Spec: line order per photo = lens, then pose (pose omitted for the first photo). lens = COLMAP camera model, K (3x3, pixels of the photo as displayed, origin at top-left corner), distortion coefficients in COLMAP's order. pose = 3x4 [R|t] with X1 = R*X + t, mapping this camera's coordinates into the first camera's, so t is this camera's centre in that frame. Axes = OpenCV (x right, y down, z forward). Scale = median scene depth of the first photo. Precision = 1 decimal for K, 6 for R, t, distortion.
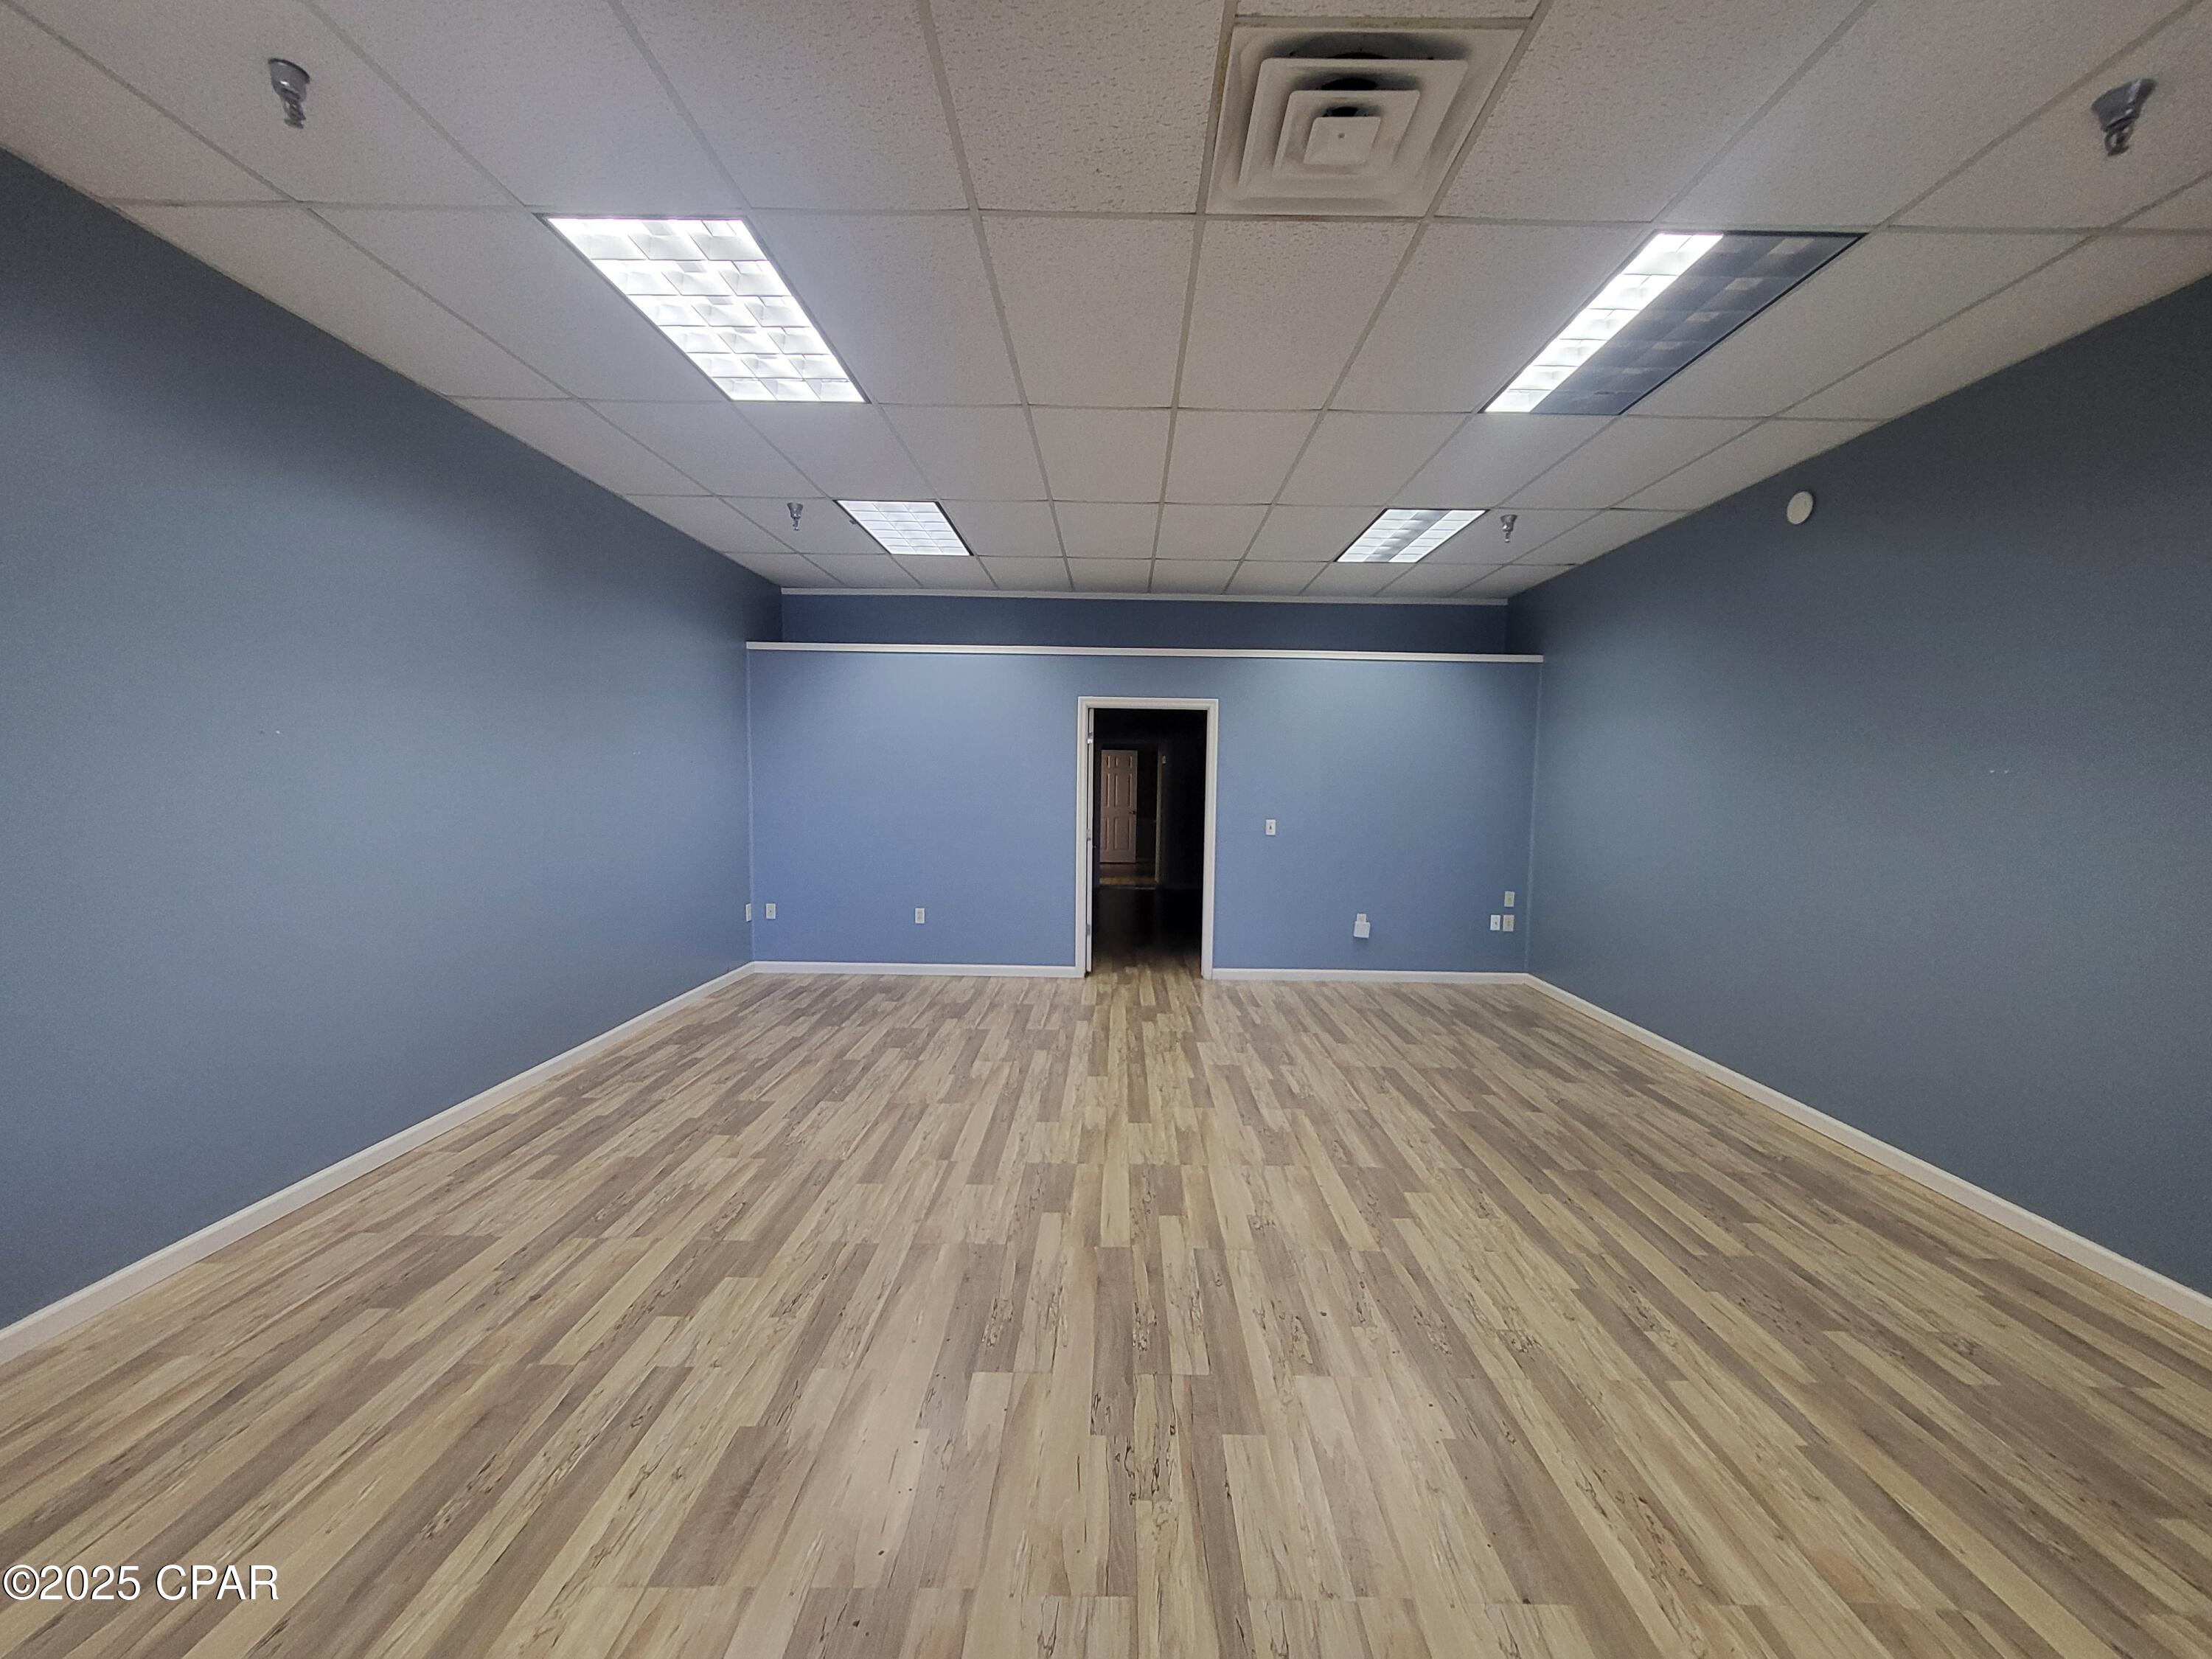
lens RADIAL K [[868.9, 0, 1120.5], [0, 868.9, 838.3], [0, 0, 1]] dist [0.003150, -0.003751]
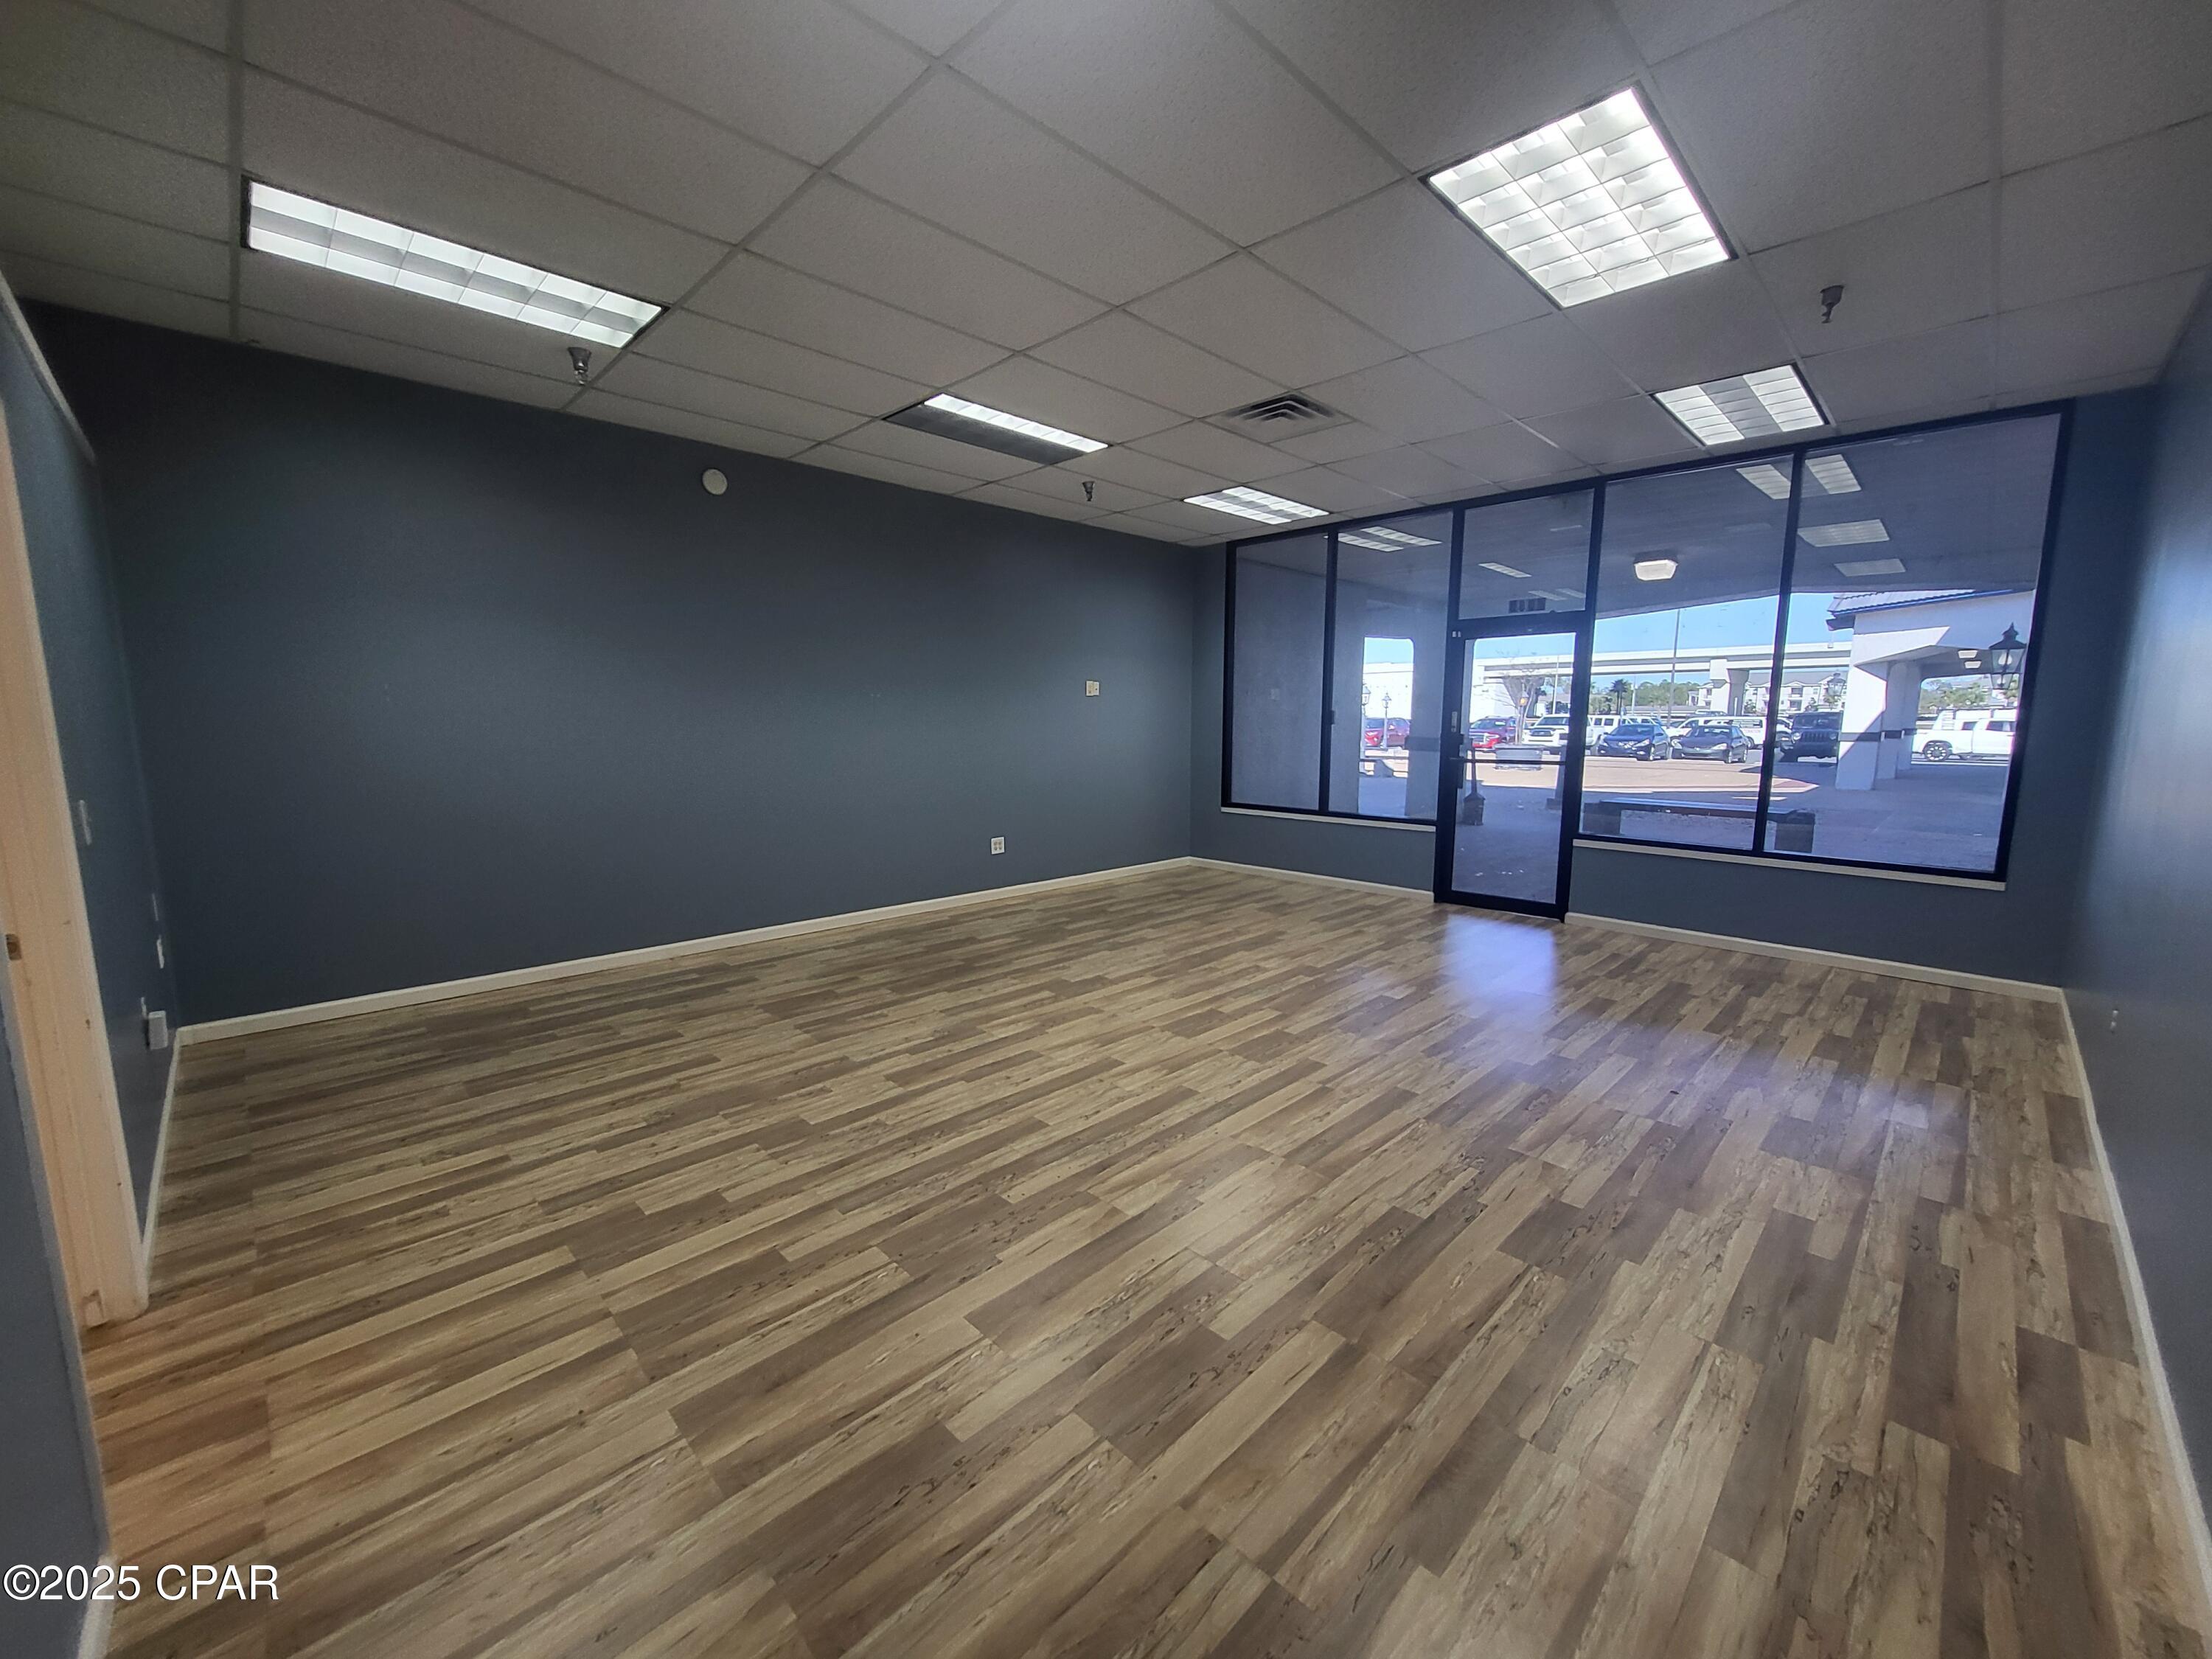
lens RADIAL K [[868.9, 0, 1120.5], [0, 868.9, 838.3], [0, 0, 1]] dist [0.003150, -0.003751]
pose [[-0.709860, -0.116826, 0.694587, -0.641072], [0.031451, 0.979907, 0.196958, -0.108632], [-0.703640, 0.161658, -0.691923, 1.671233]]
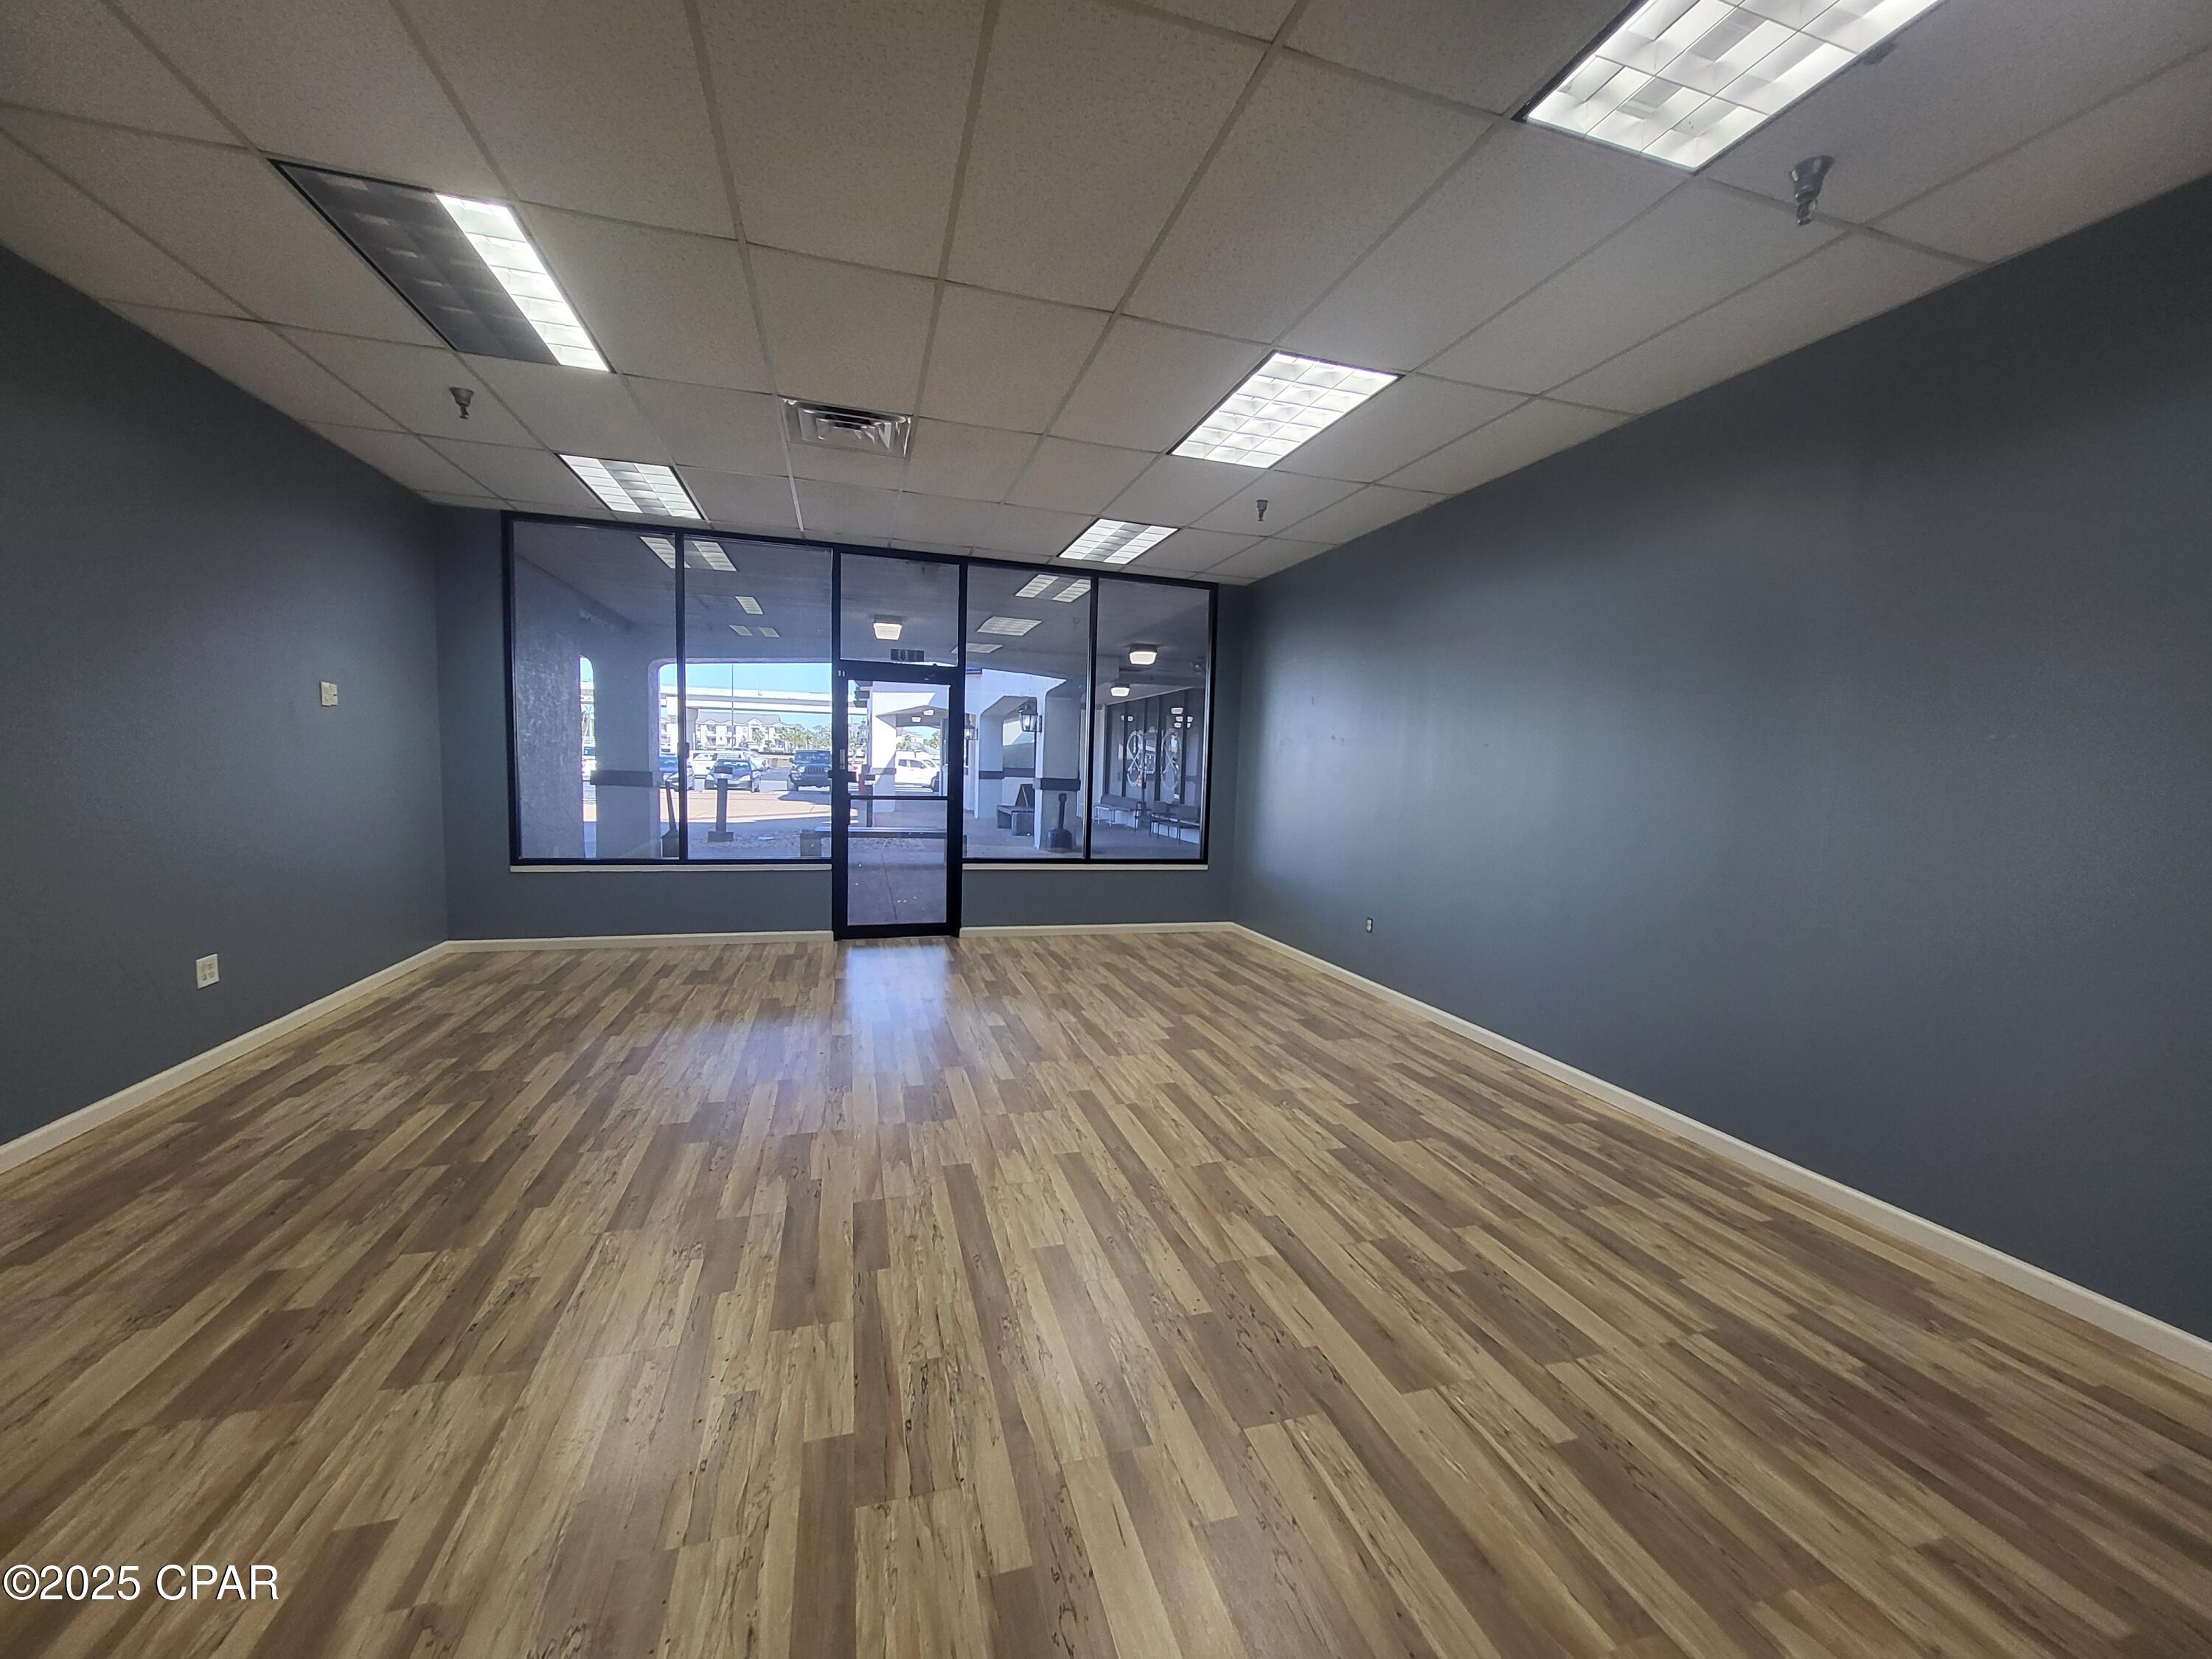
lens RADIAL K [[868.9, 0, 1120.5], [0, 868.9, 838.3], [0, 0, 1]] dist [0.003150, -0.003751]
pose [[-0.953786, -0.021201, -0.299737, 0.128975], [-0.066542, 0.987644, 0.141885, -0.101029], [0.293025, 0.155273, -0.943412, 1.808197]]
